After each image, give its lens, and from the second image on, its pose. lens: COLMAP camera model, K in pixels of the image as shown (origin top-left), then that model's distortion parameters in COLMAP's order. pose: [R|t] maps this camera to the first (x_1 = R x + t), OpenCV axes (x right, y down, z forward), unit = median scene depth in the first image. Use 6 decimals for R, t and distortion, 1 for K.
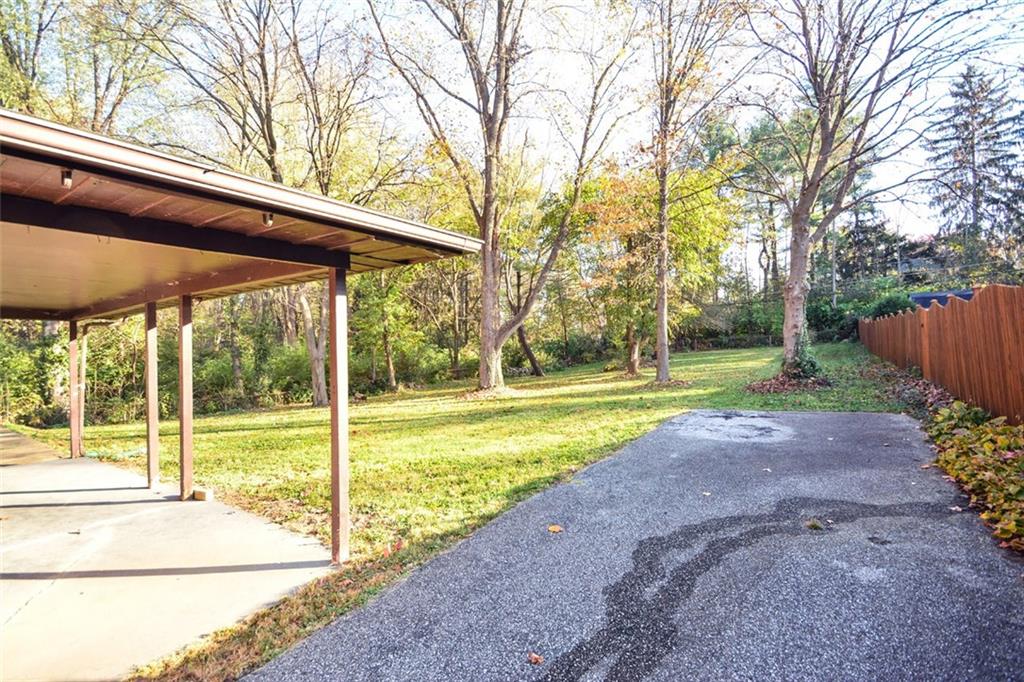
lens RADIAL K [[477.2, 0, 501.6], [0, 477.2, 342.0], [0, 0, 1]] dist [-0.003391, -0.001743]
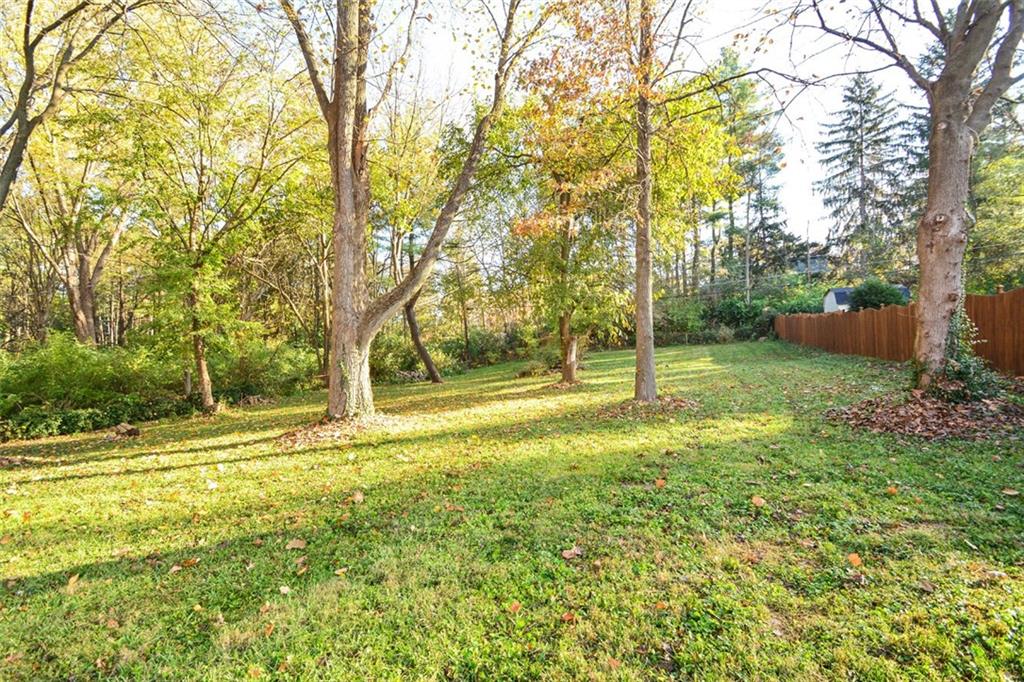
lens RADIAL K [[451.4, 0, 502.6], [0, 451.4, 346.8], [0, 0, 1]] dist [0.000383, -0.005230]
pose [[0.974377, -0.000947, 0.224917, 0.033160], [-0.001095, 0.999959, 0.008954, 0.010804], [-0.224916, -0.008971, 0.974337, 0.460285]]
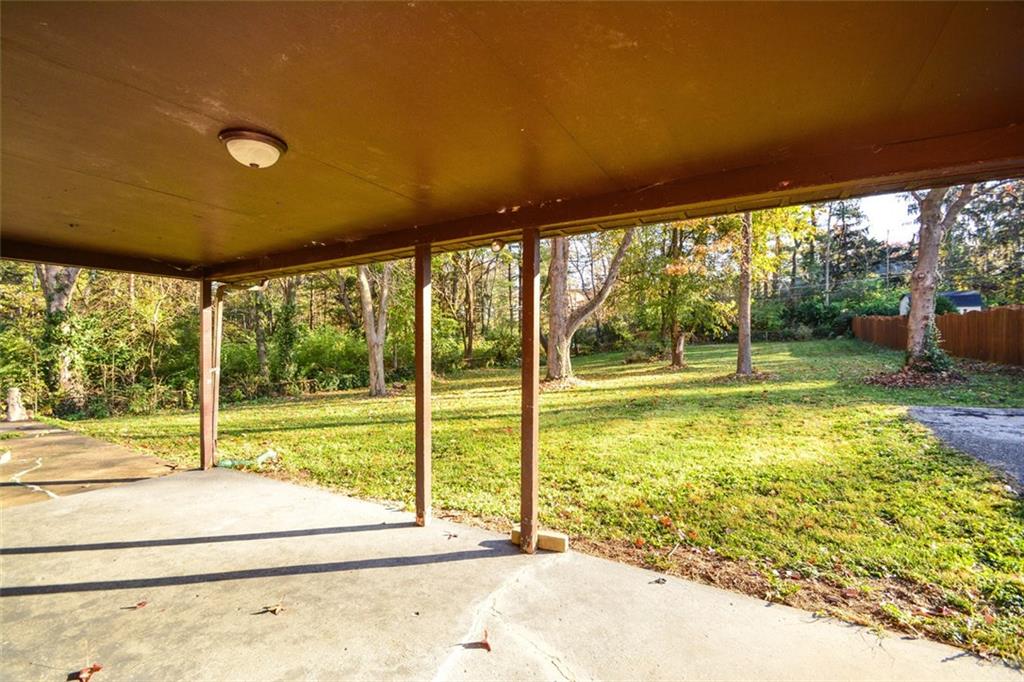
lens RADIAL K [[451.4, 0, 496.2], [0, 451.4, 341.6], [0, 0, 1]] dist [0.000383, -0.005230]
pose [[0.996560, 0.018161, 0.080859, -0.225417], [-0.019437, 0.999698, 0.015024, 0.013035], [-0.080561, -0.016543, 0.996612, 0.121211]]
